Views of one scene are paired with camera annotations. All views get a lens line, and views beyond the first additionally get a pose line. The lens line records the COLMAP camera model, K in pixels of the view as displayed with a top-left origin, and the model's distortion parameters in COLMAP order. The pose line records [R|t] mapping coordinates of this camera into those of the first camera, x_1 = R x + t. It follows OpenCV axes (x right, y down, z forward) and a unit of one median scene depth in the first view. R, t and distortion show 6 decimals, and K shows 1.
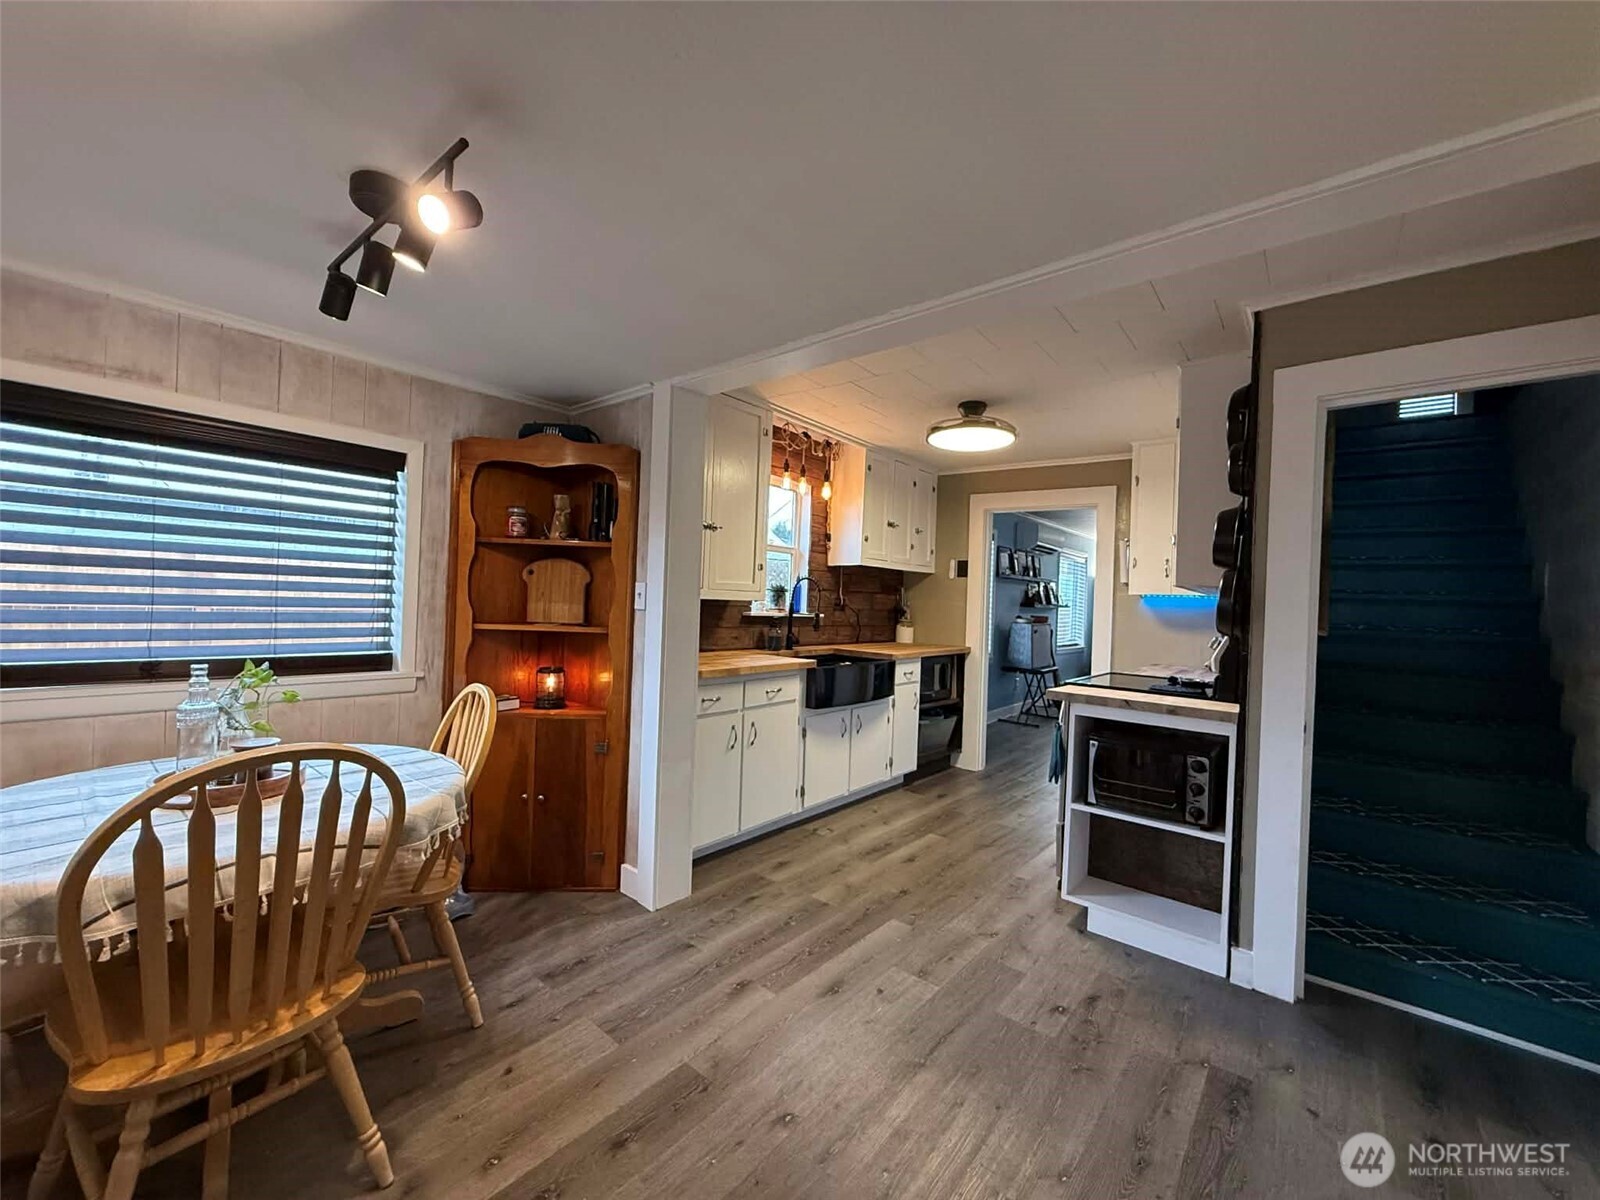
lens RADIAL K [[642.1, 0, 798.9], [0, 642.1, 595.8], [0, 0, 1]] dist [-0.000198, 0.002561]
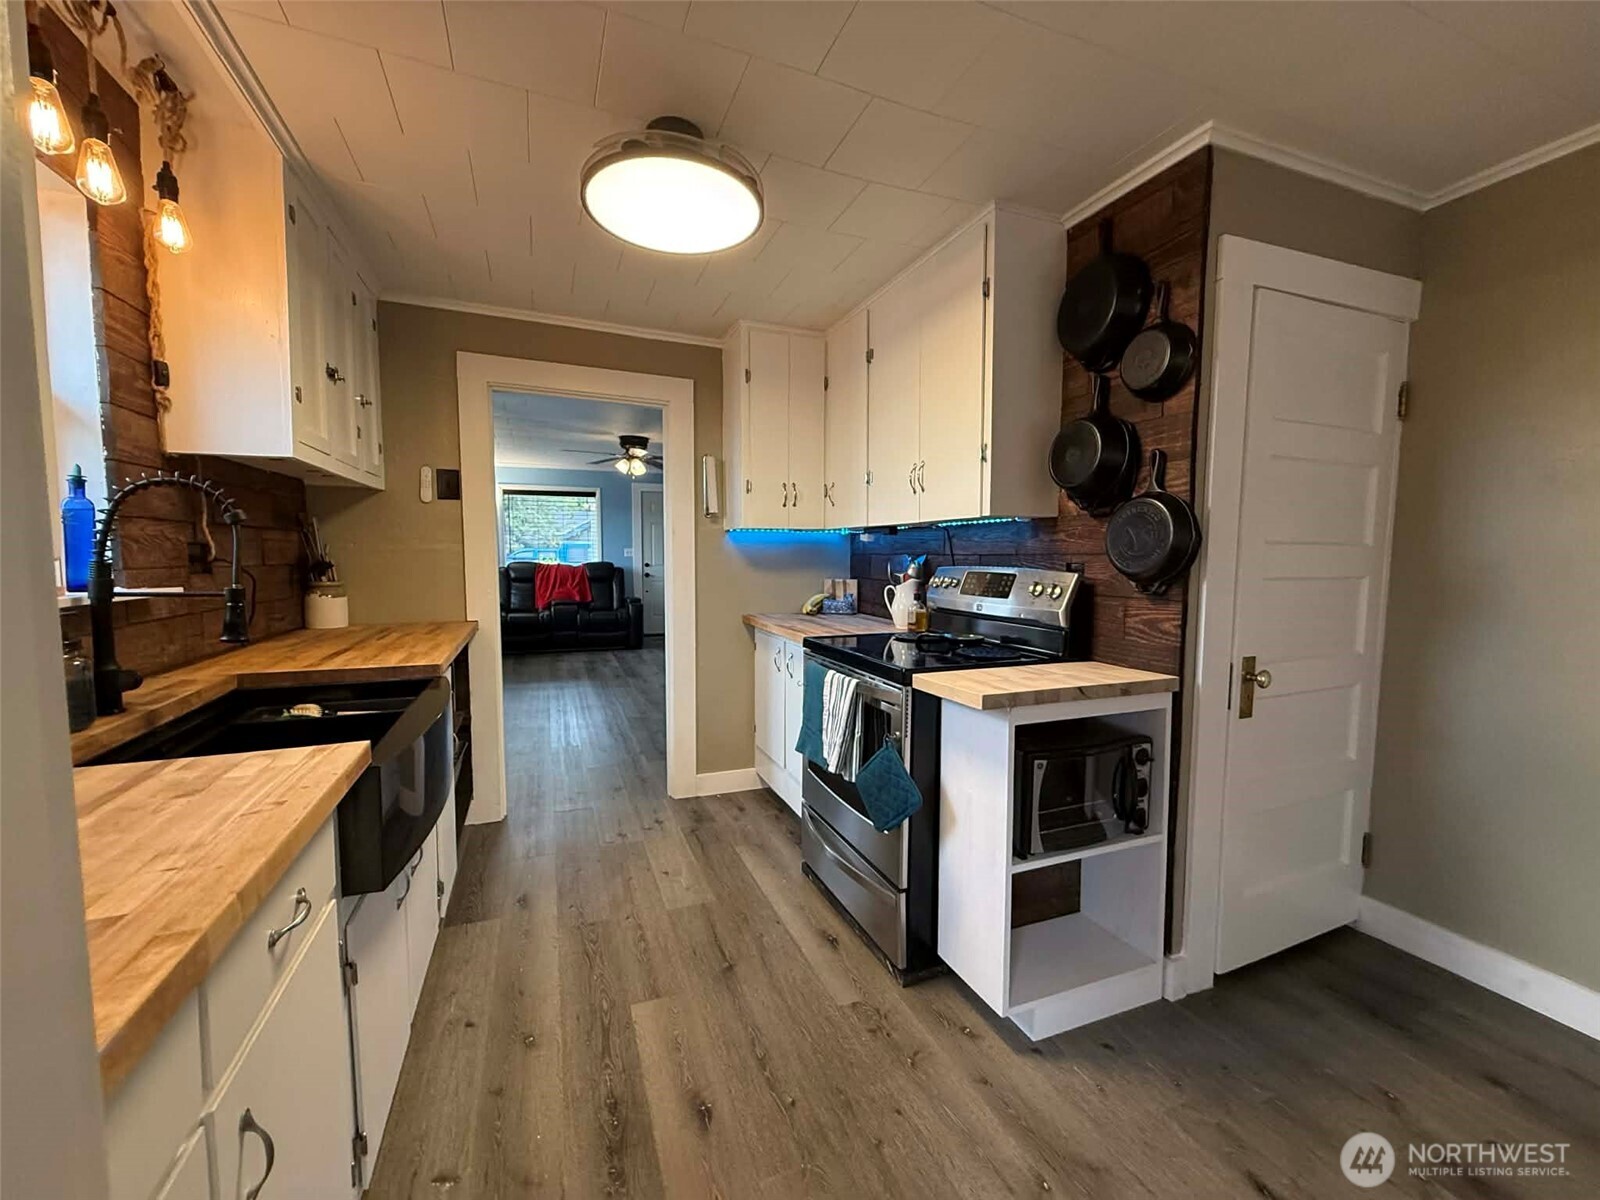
lens RADIAL K [[642.1, 0, 789.0], [0, 642.1, 599.7], [0, 0, 1]] dist [-0.000198, 0.002561]
pose [[0.484454, -0.098360, 0.869270, -0.111078], [0.005716, 0.993994, 0.109288, -0.001423], [-0.874798, -0.047976, 0.482106, 0.517574]]
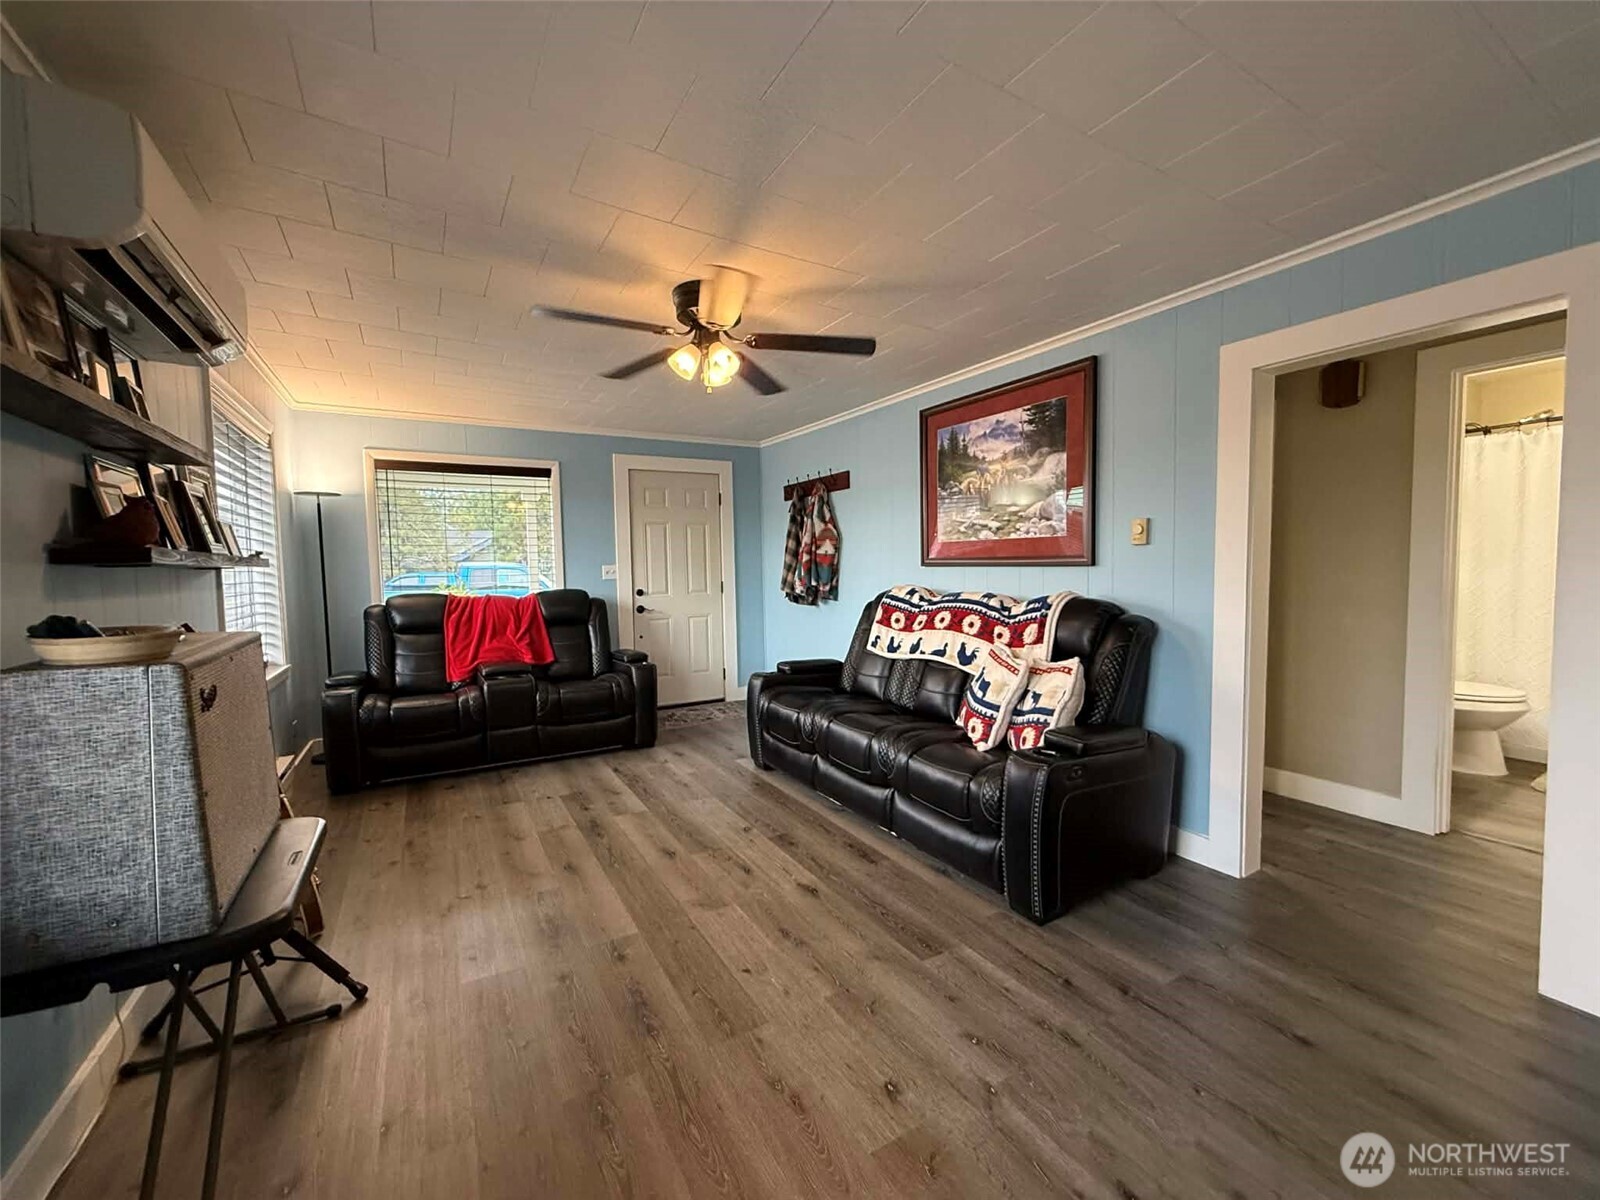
lens RADIAL K [[642.1, 0, 801.7], [0, 642.1, 602.1], [0, 0, 1]] dist [-0.000198, 0.002561]
pose [[0.338403, -0.098588, 0.935822, -0.067865], [0.025774, 0.995095, 0.095512, 0.000305], [-0.940648, -0.008202, 0.339284, 0.573705]]
